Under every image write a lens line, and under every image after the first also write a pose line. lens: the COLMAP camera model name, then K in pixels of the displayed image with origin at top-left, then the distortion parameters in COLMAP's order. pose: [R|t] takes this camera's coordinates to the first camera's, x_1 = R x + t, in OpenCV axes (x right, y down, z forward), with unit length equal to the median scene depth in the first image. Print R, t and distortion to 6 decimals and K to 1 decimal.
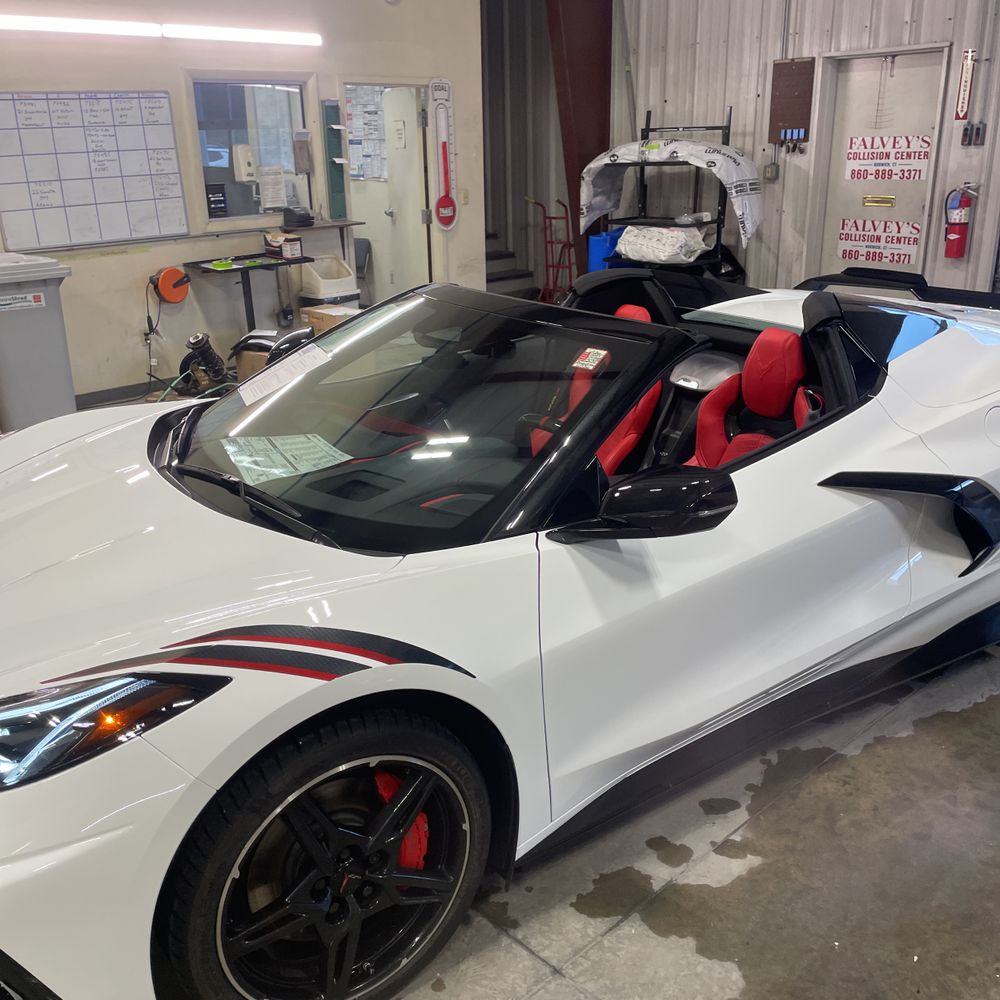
lens RADIAL K [[983.8, 0, 516.3], [0, 983.8, 484.7], [0, 0, 1]] dist [0.107494, -0.138228]
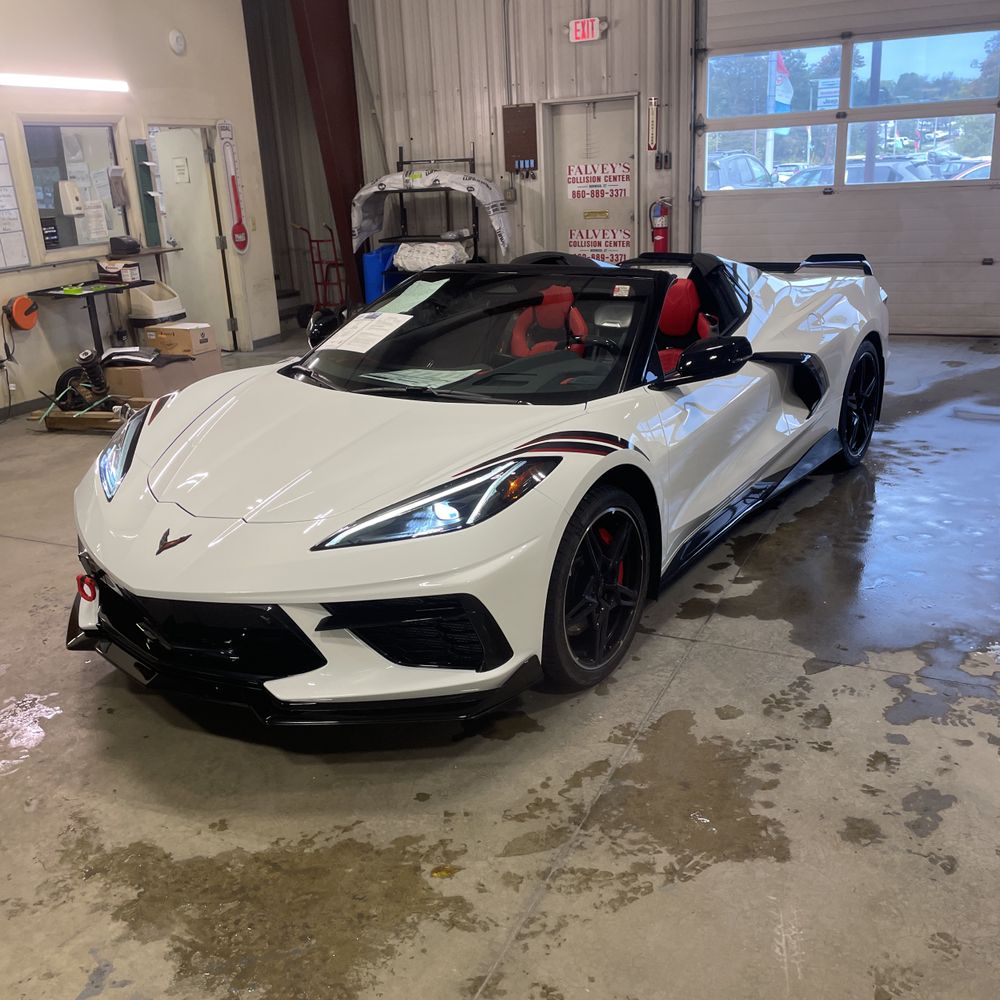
lens RADIAL K [[1014.4, 0, 484.0], [0, 1014.4, 477.6], [0, 0, 1]] dist [0.111871, -0.153096]
pose [[0.933815, -0.124709, 0.335317, -0.251516], [0.141797, 0.989531, -0.026866, 0.063673], [-0.328456, 0.072634, 0.941722, -0.158221]]
